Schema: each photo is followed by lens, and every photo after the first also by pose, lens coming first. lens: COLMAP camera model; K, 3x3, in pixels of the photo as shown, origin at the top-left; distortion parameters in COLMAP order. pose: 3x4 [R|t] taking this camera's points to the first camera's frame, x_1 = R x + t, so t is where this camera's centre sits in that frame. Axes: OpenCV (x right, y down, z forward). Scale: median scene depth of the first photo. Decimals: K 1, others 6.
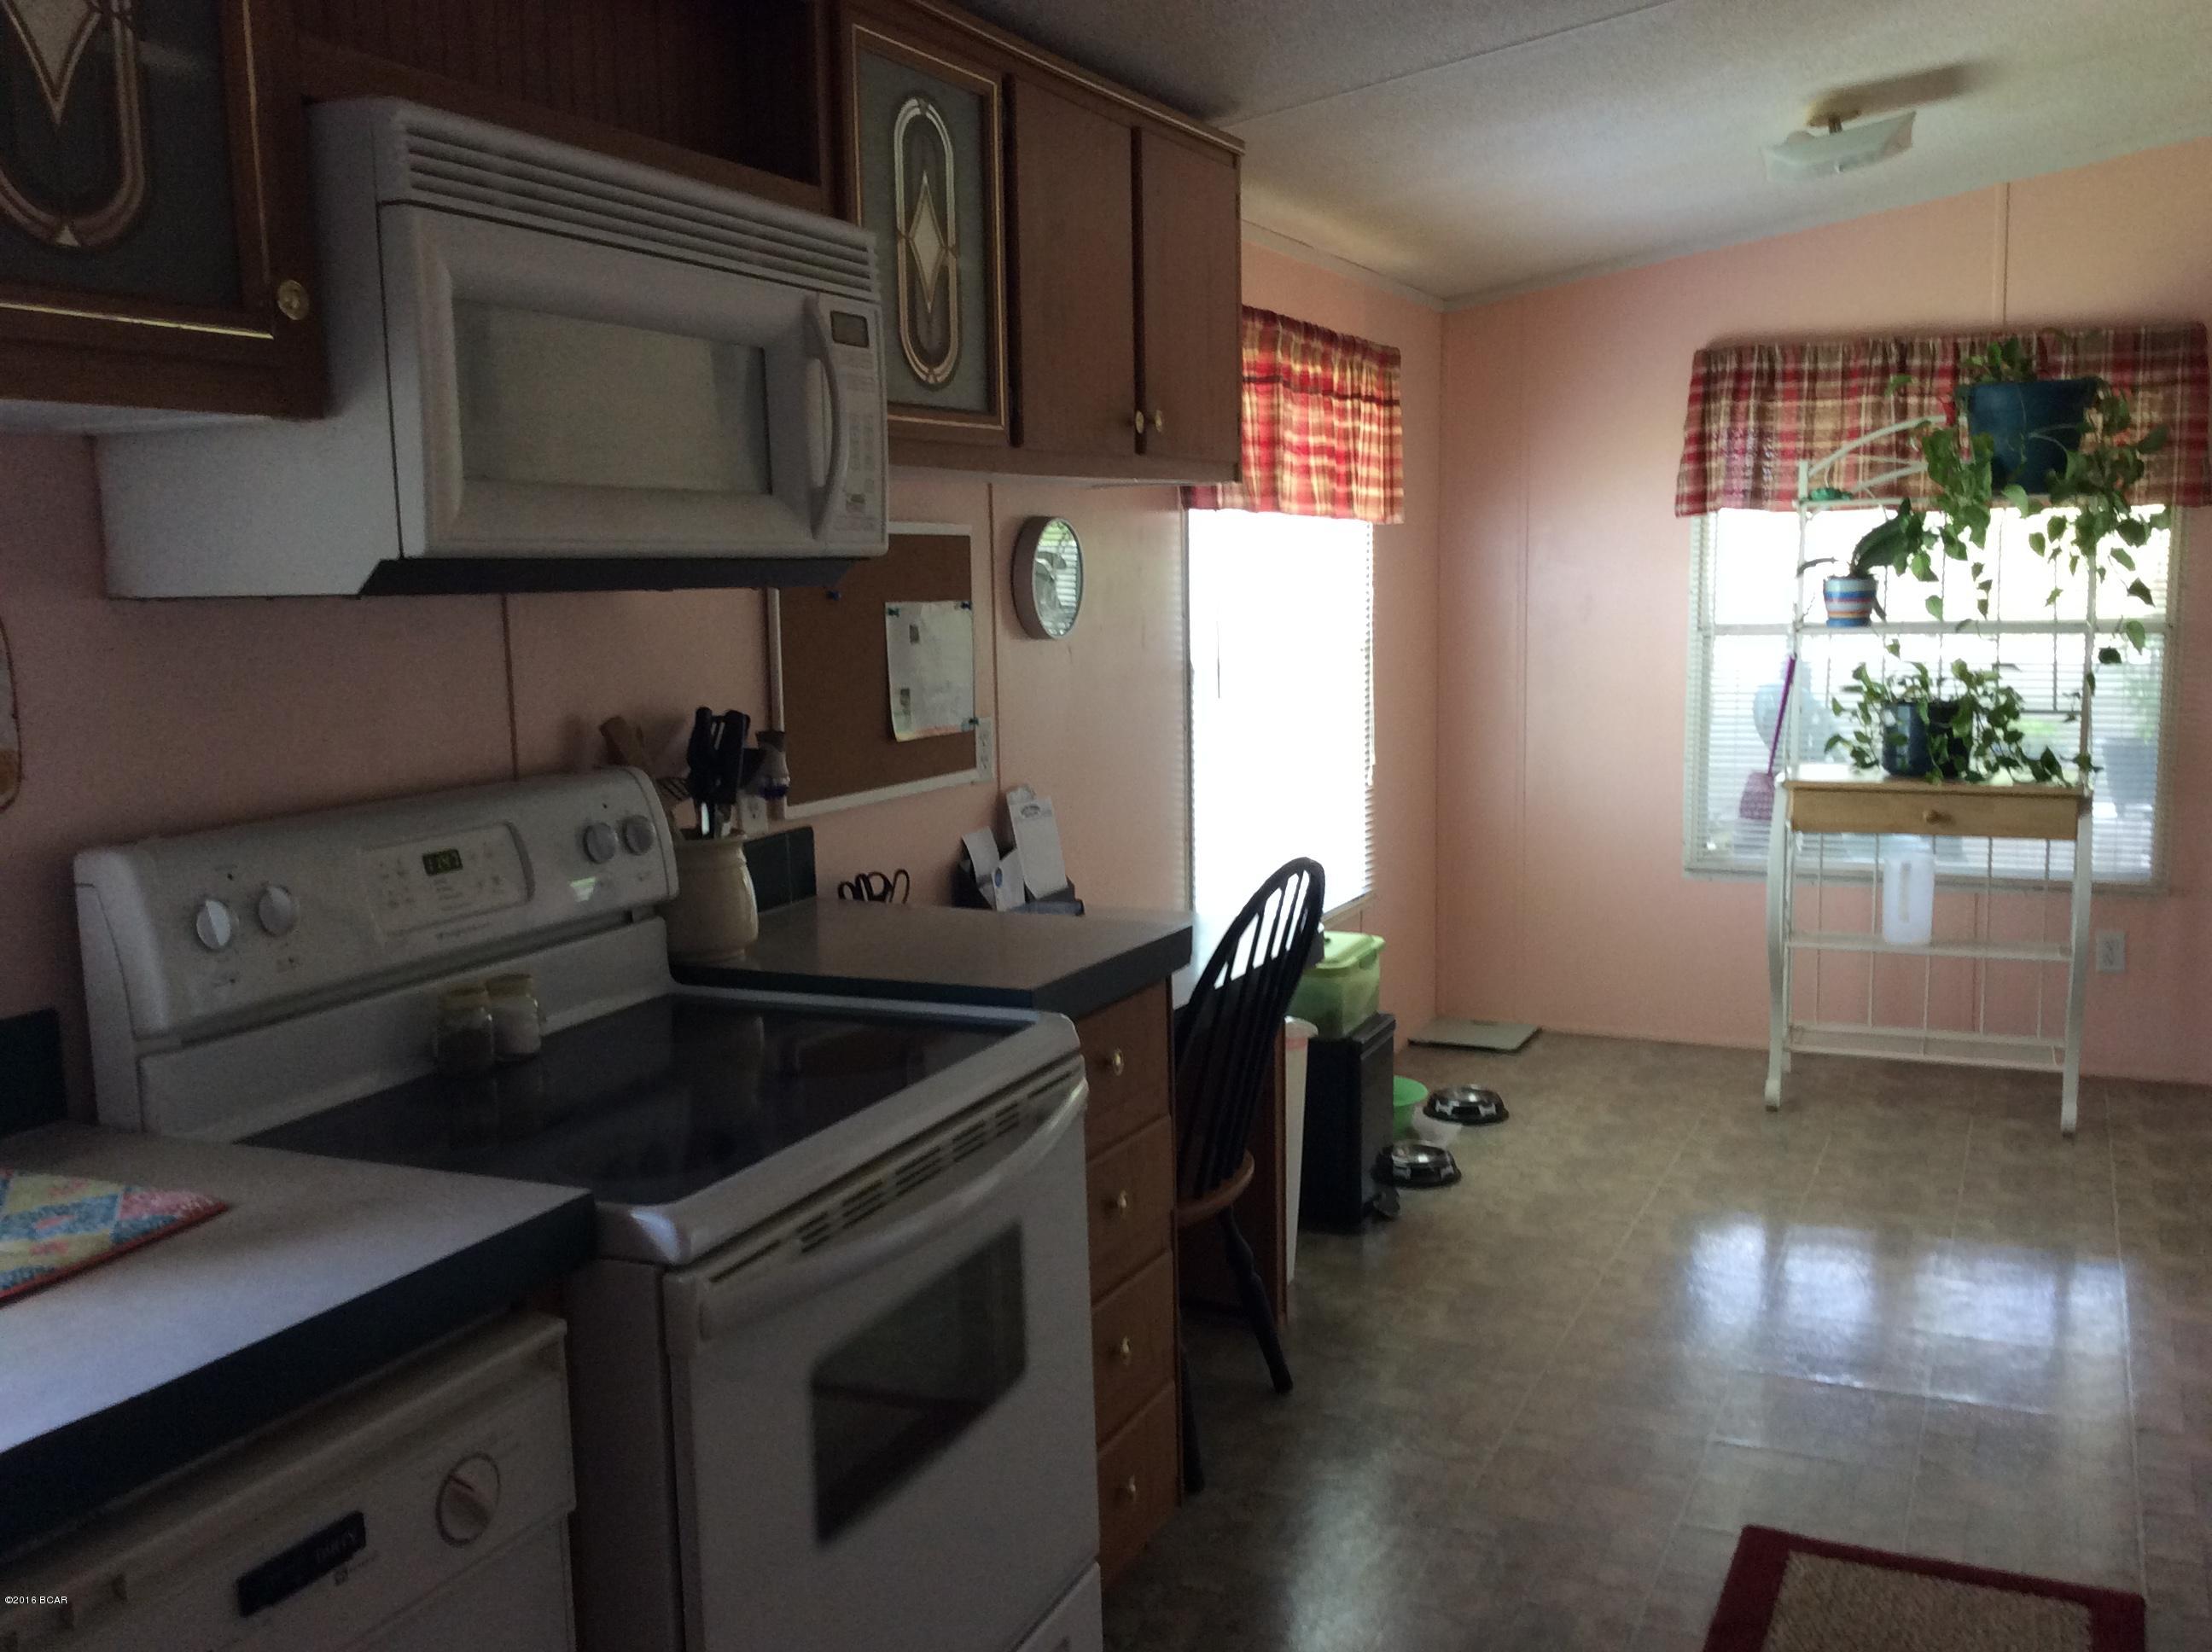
lens RADIAL K [[1938.0, 0, 1104.1], [0, 1938.0, 819.0], [0, 0, 1]] dist [0.155340, -0.342812]
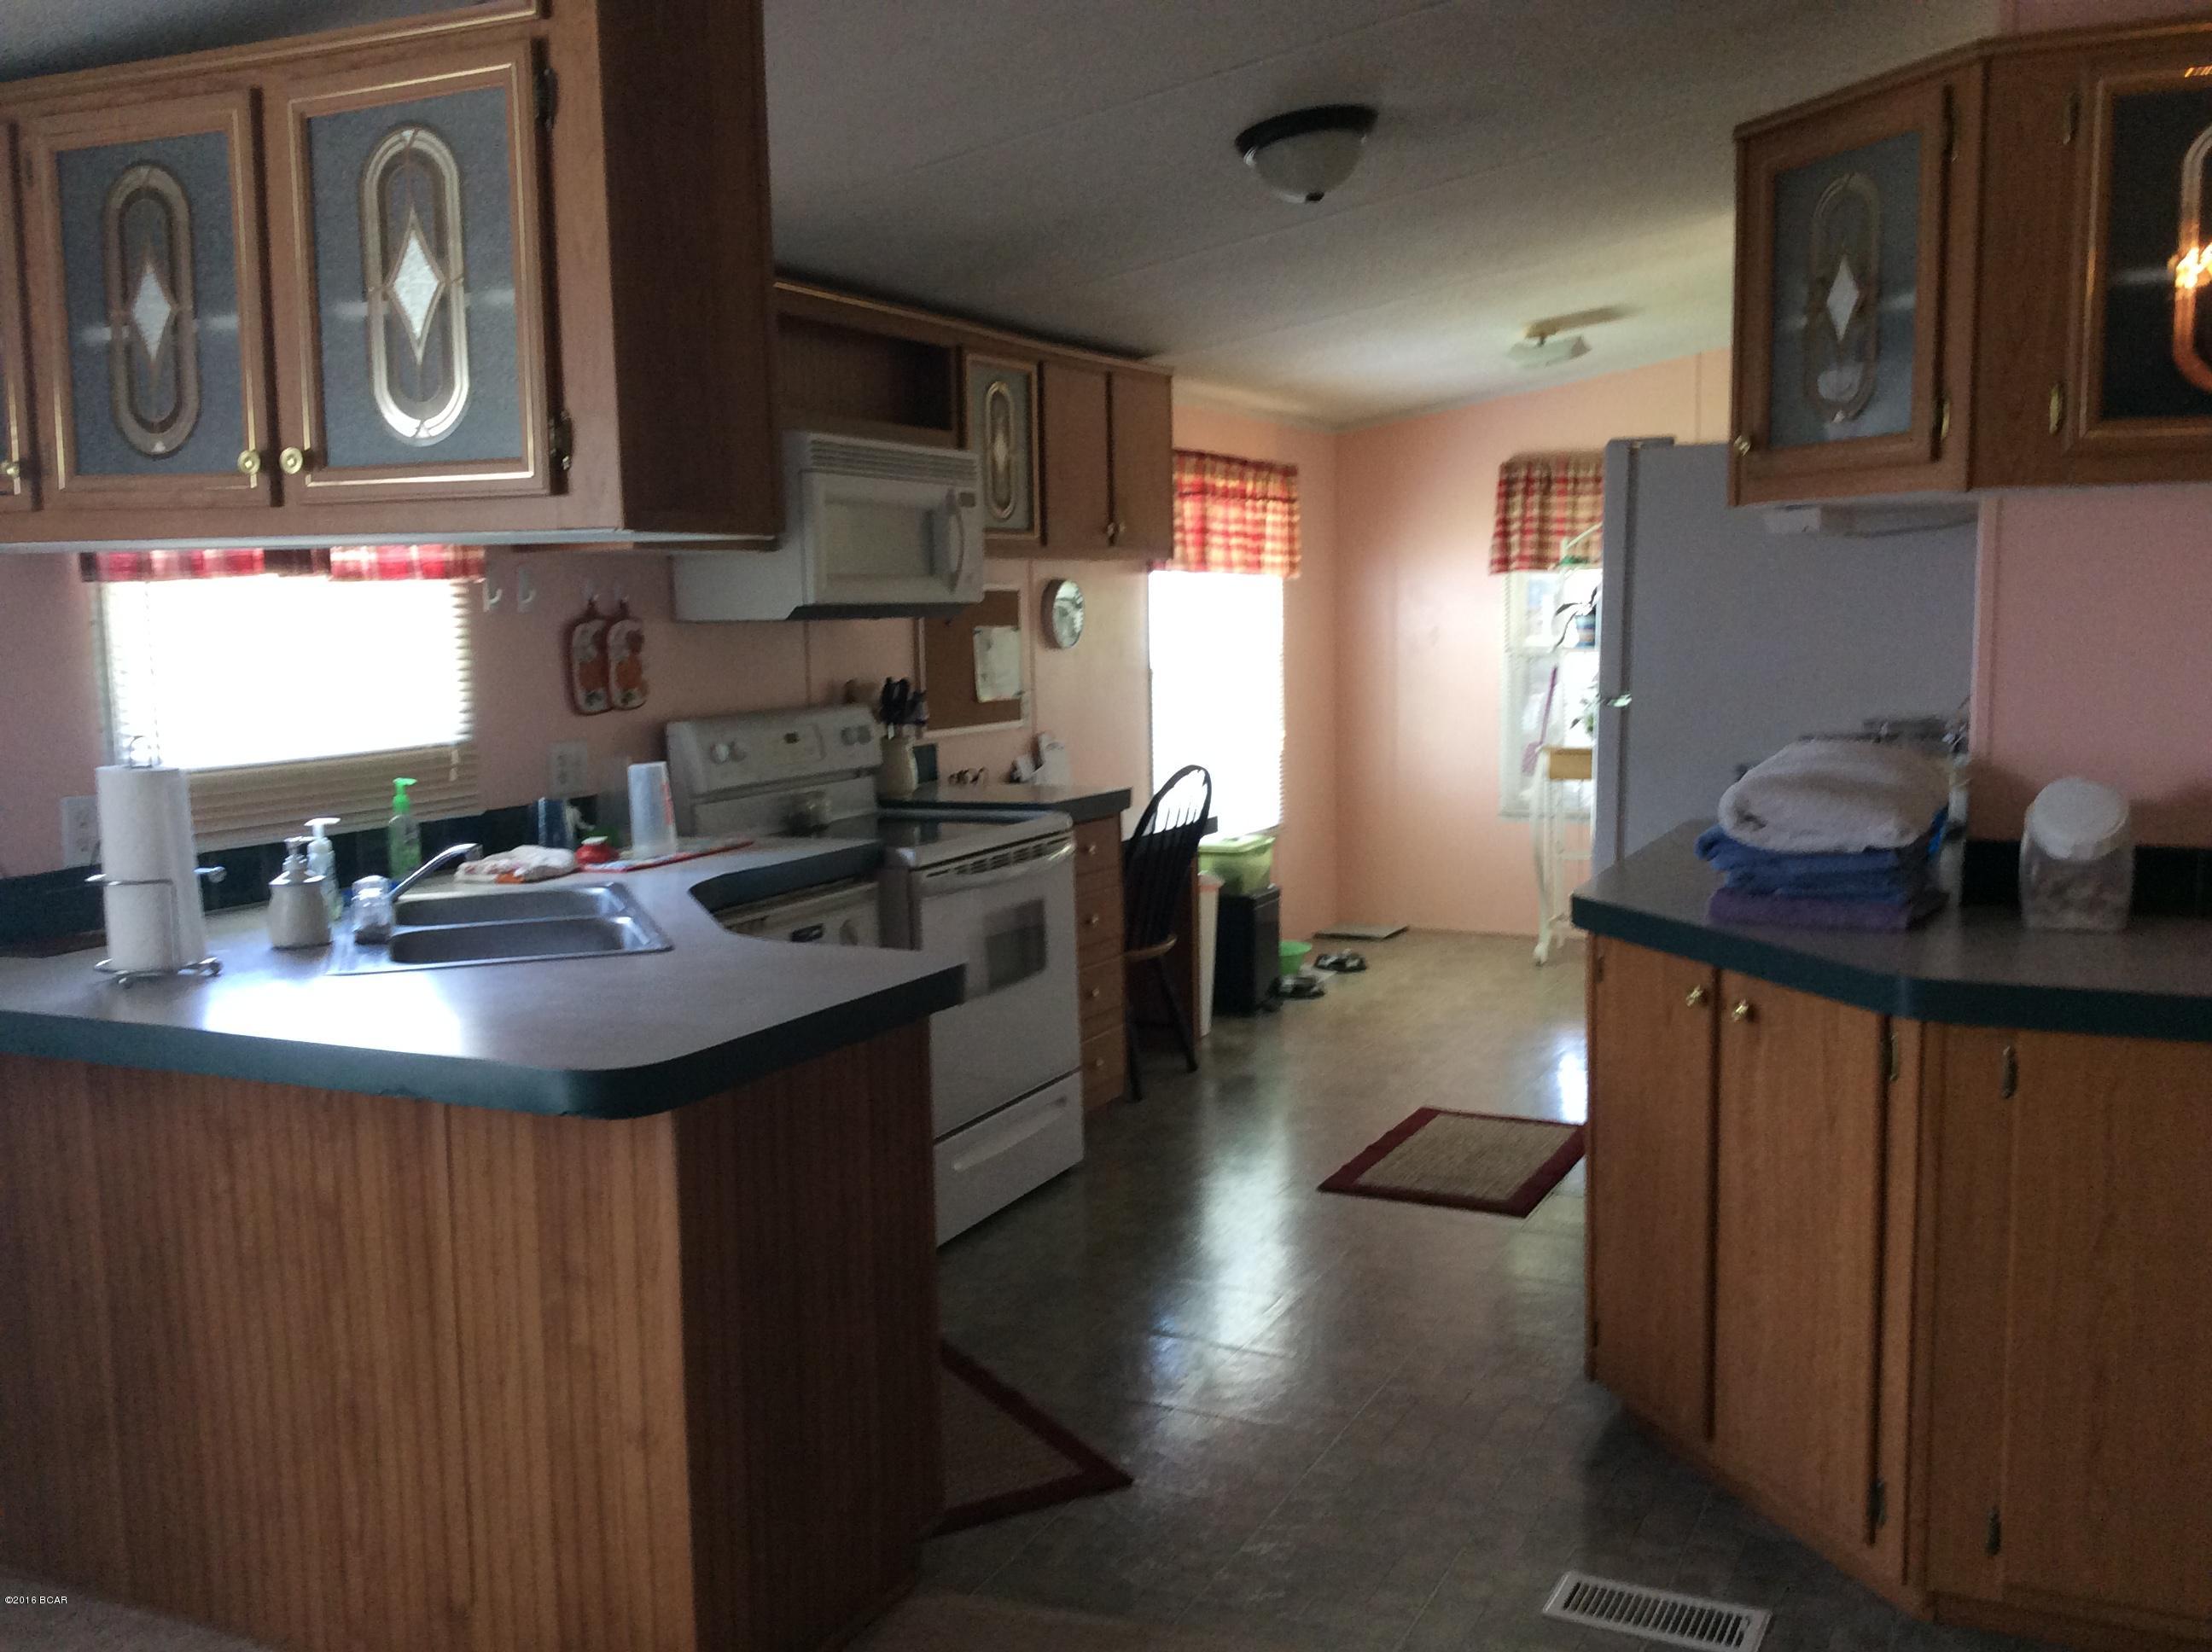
lens RADIAL K [[2047.4, 0, 1095.3], [0, 2047.4, 907.3], [0, 0, 1]] dist [0.105426, 0.004006]
pose [[0.999688, 0.004931, -0.024490, 0.049454], [-0.004511, 0.999842, 0.017191, 0.114431], [0.024571, -0.017075, 0.999552, -0.898236]]
